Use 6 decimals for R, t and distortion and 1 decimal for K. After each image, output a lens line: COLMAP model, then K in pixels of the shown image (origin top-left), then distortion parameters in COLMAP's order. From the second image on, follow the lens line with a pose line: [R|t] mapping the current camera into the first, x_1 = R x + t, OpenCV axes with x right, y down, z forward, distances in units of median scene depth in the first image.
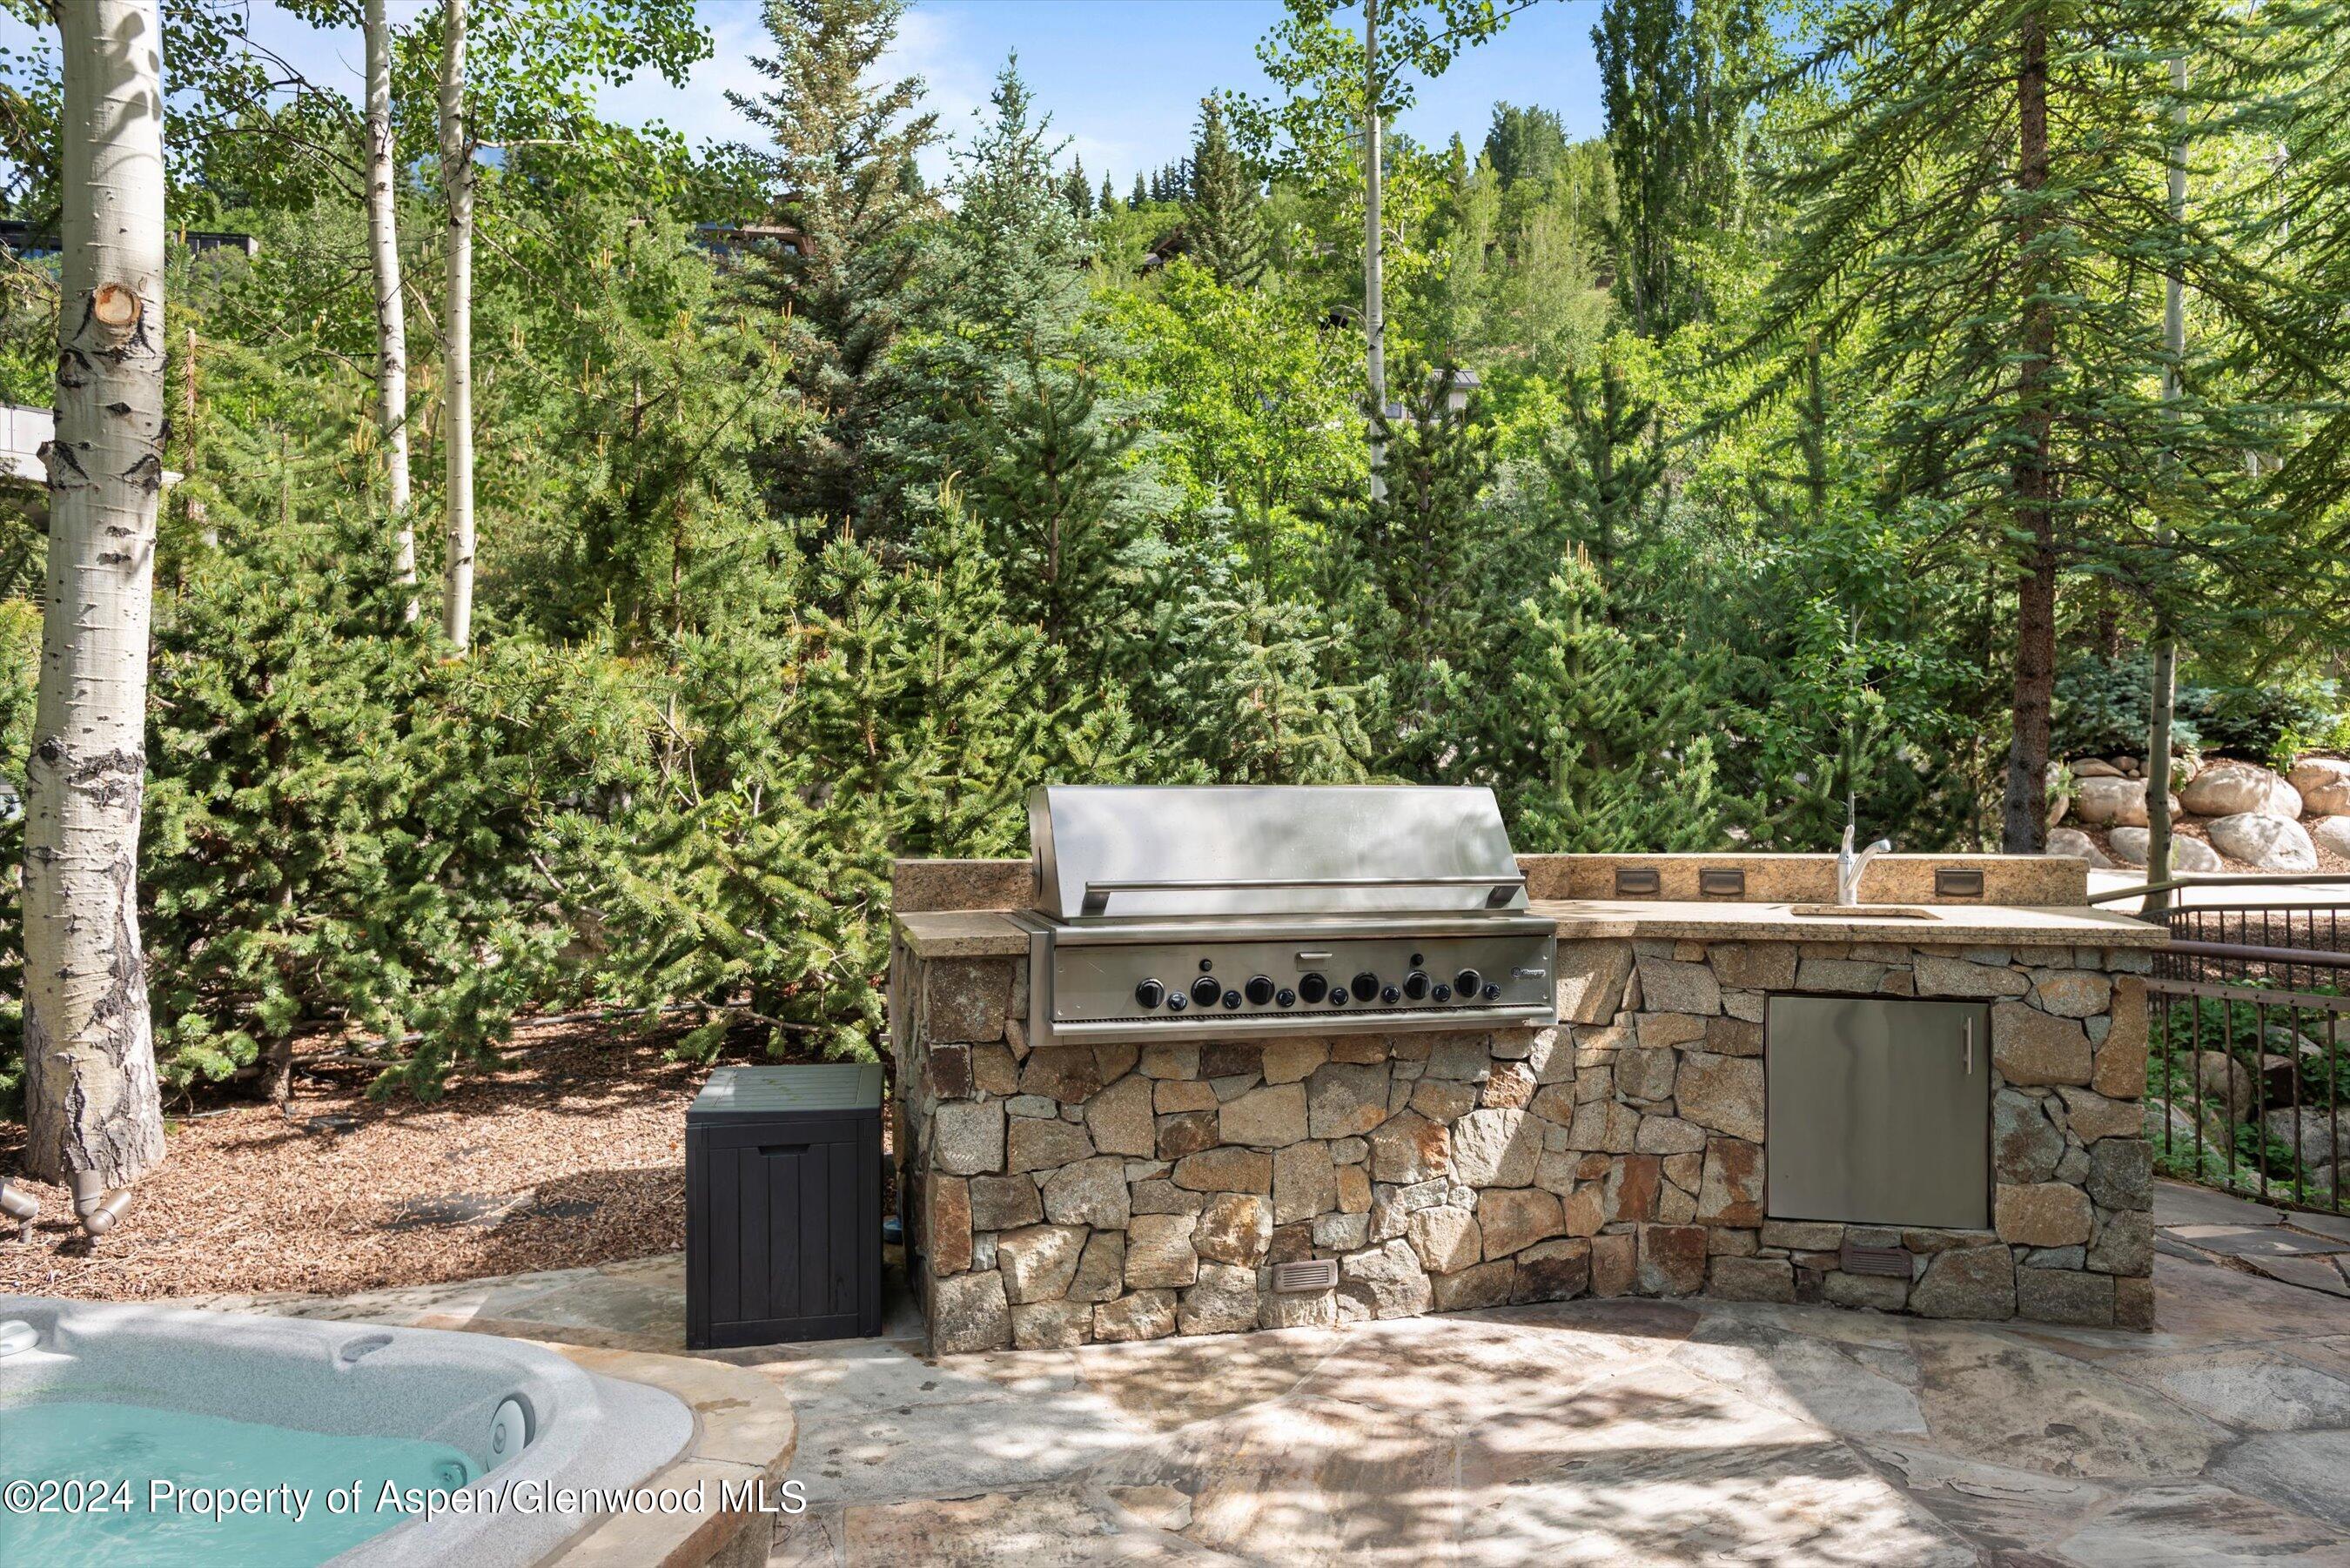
lens RADIAL K [[1565.4, 0, 1183.7], [0, 1565.4, 787.0], [0, 0, 1]] dist [0.006147, -0.003702]
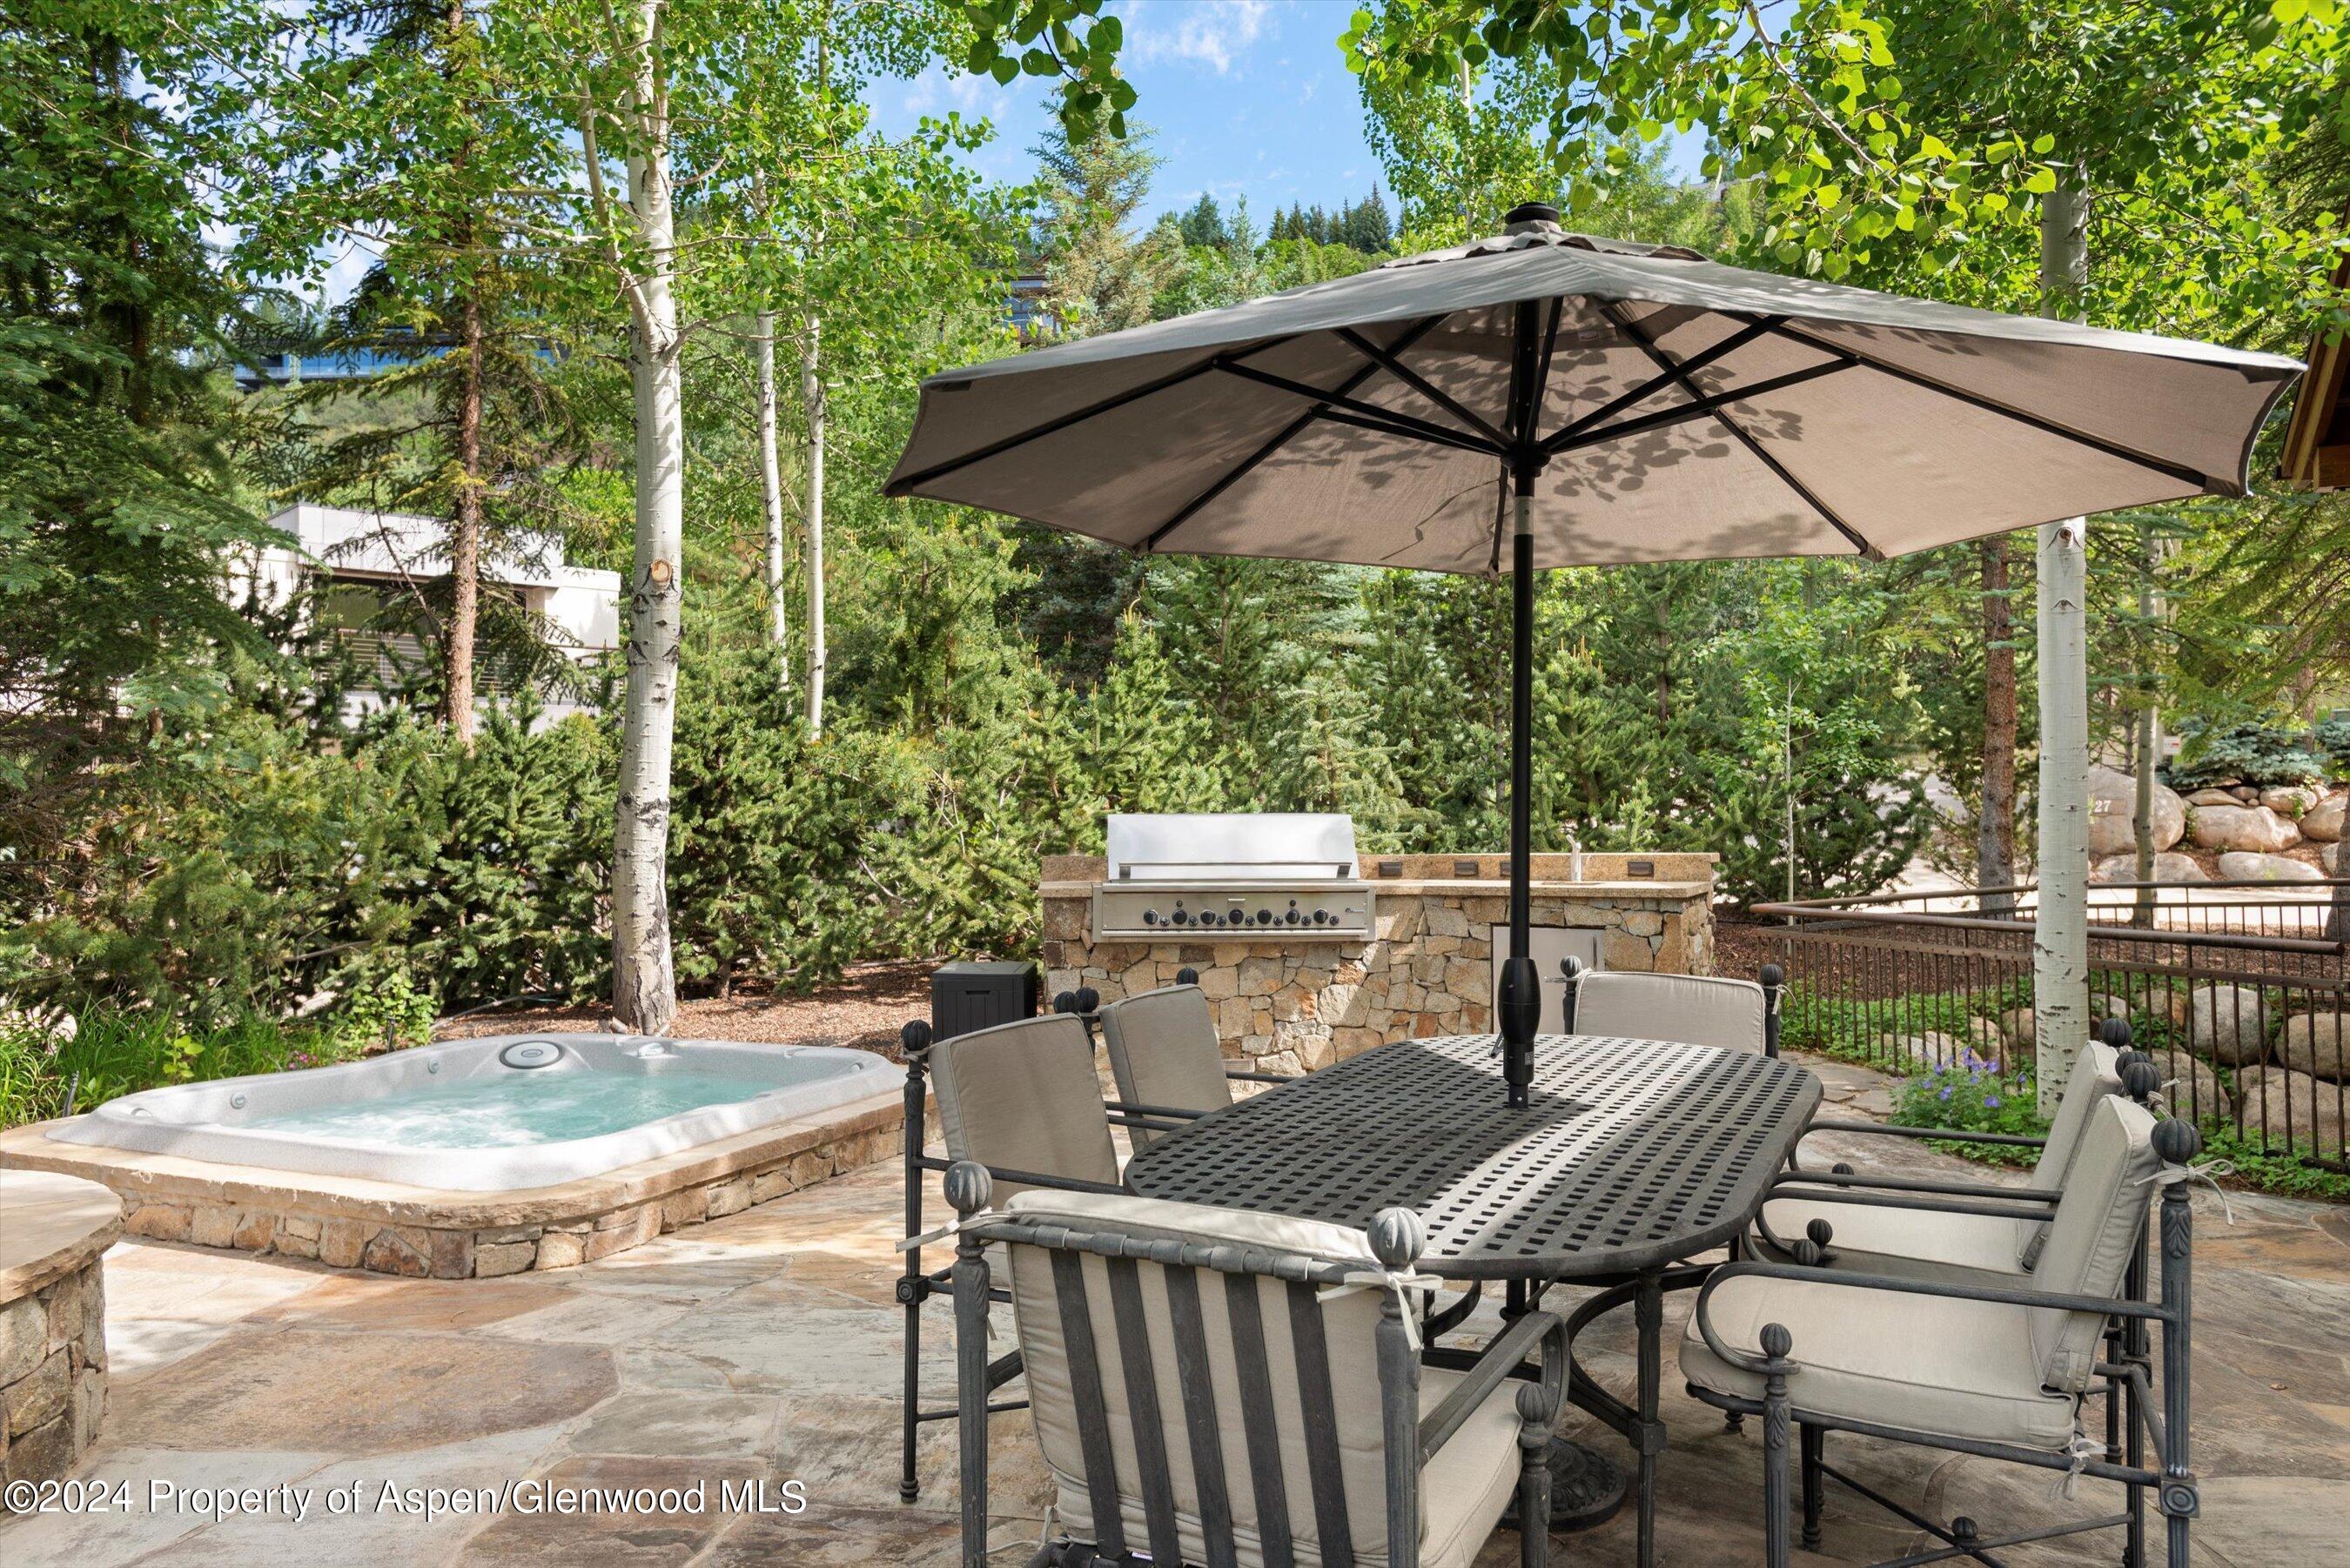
lens RADIAL K [[1565.4, 0, 1170.7], [0, 1565.4, 784.8], [0, 0, 1]] dist [0.006147, -0.003702]
pose [[0.980581, -0.008527, -0.195928, 0.251546], [0.003889, 0.999703, -0.024045, 0.006625], [0.196075, 0.022816, 0.980323, -0.612358]]
